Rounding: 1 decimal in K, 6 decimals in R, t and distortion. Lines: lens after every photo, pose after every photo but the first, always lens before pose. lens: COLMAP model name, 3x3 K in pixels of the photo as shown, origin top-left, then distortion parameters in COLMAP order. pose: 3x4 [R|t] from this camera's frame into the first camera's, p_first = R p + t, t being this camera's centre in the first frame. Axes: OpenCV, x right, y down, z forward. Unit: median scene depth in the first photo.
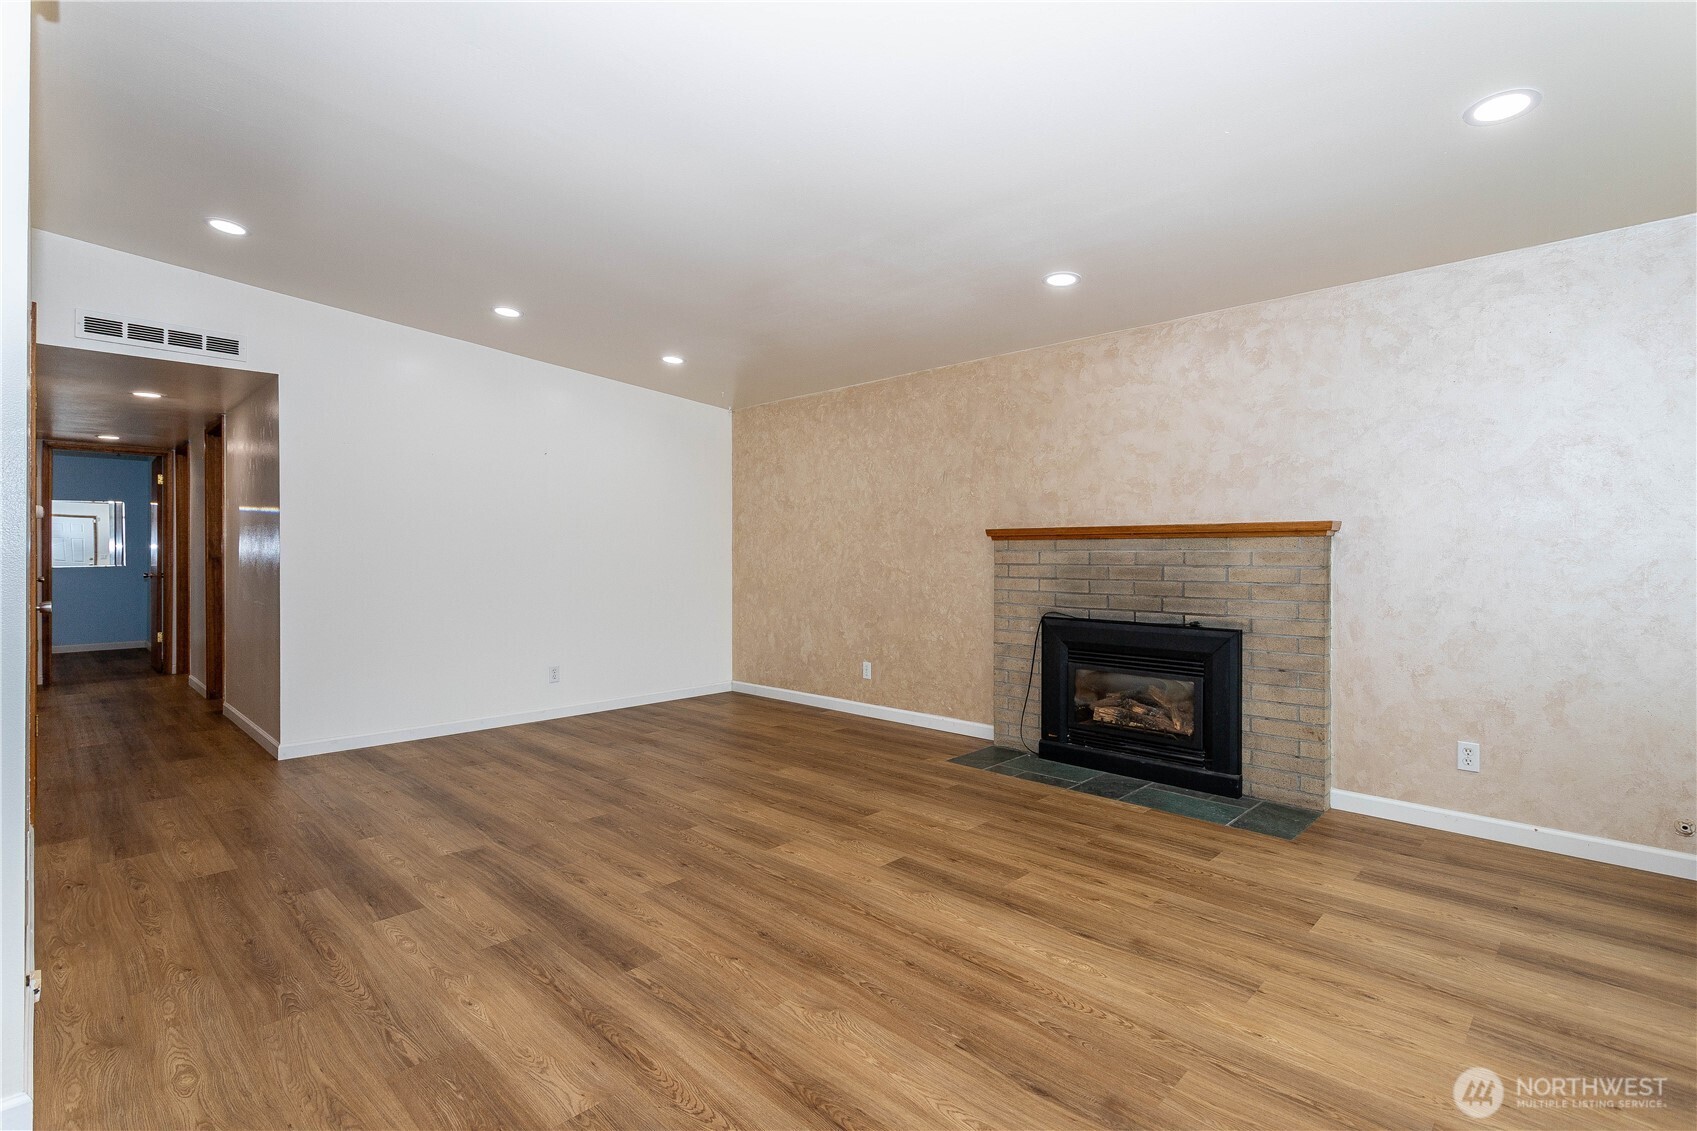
lens RADIAL K [[798.7, 0, 845.4], [0, 798.7, 554.7], [0, 0, 1]] dist [-0.003659, 0.000607]
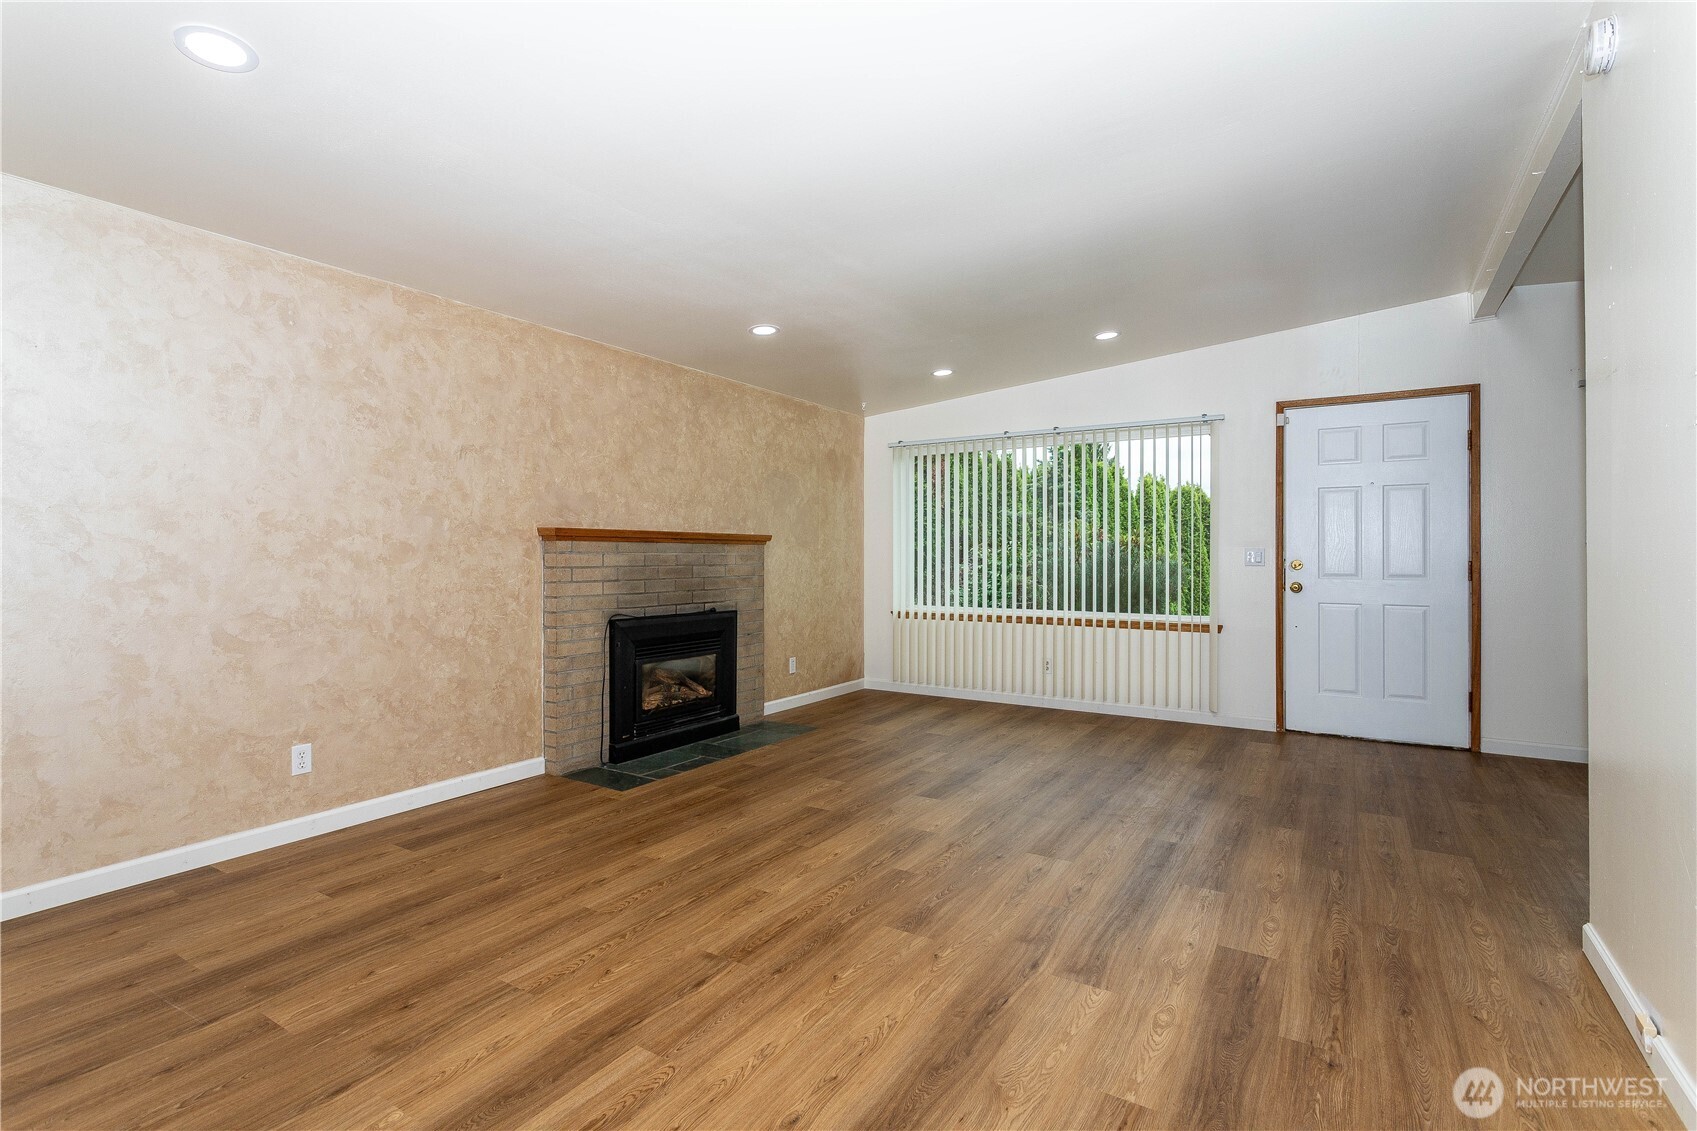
lens RADIAL K [[798.7, 0, 834.7], [0, 798.7, 551.0], [0, 0, 1]] dist [-0.003659, 0.000607]
pose [[-0.200081, 0.006623, 0.979757, -0.898006], [0.002155, 0.999978, -0.006319, -0.000372], [-0.979777, 0.000847, -0.200090, 1.084815]]
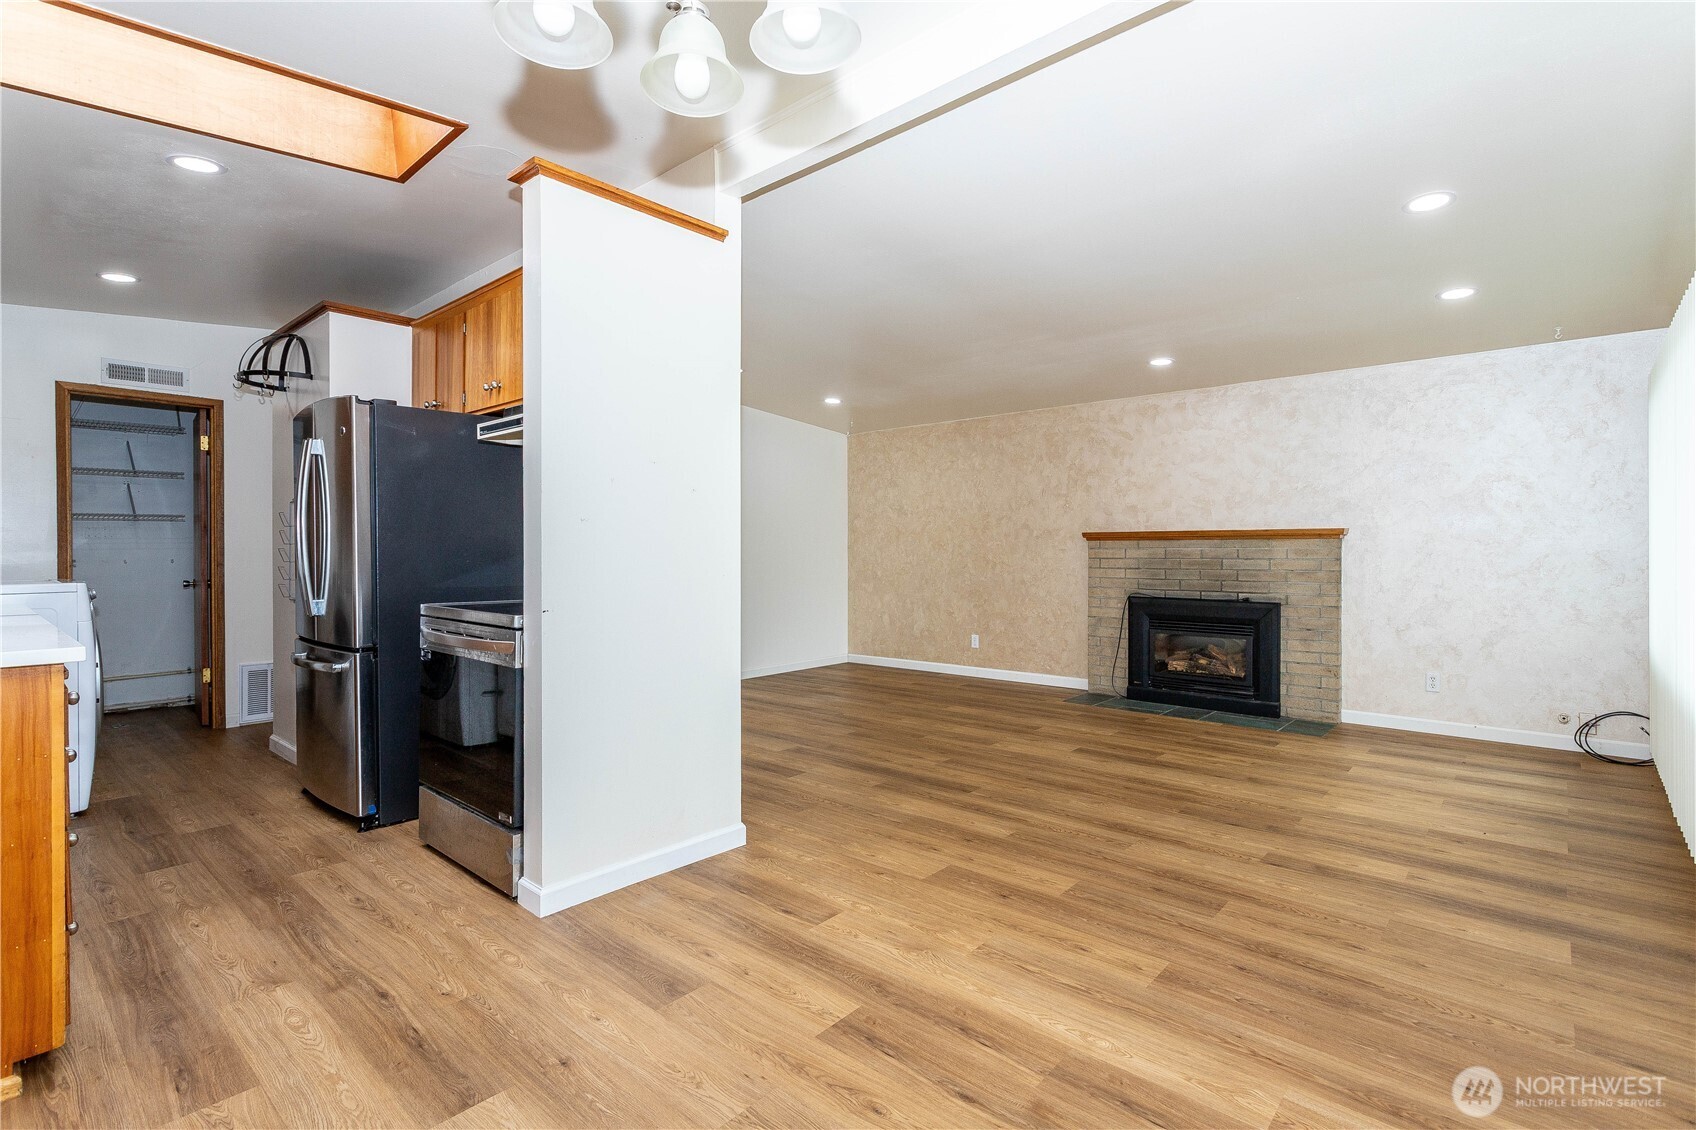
lens RADIAL K [[798.2, 0, 844.5], [0, 798.2, 553.3], [0, 0, 1]] dist [-0.003659, 0.000607]
pose [[0.998956, -0.001424, 0.045664, -0.354707], [0.001371, 0.999998, 0.001210, 0.001310], [-0.045665, -0.001146, 0.998956, -0.405260]]
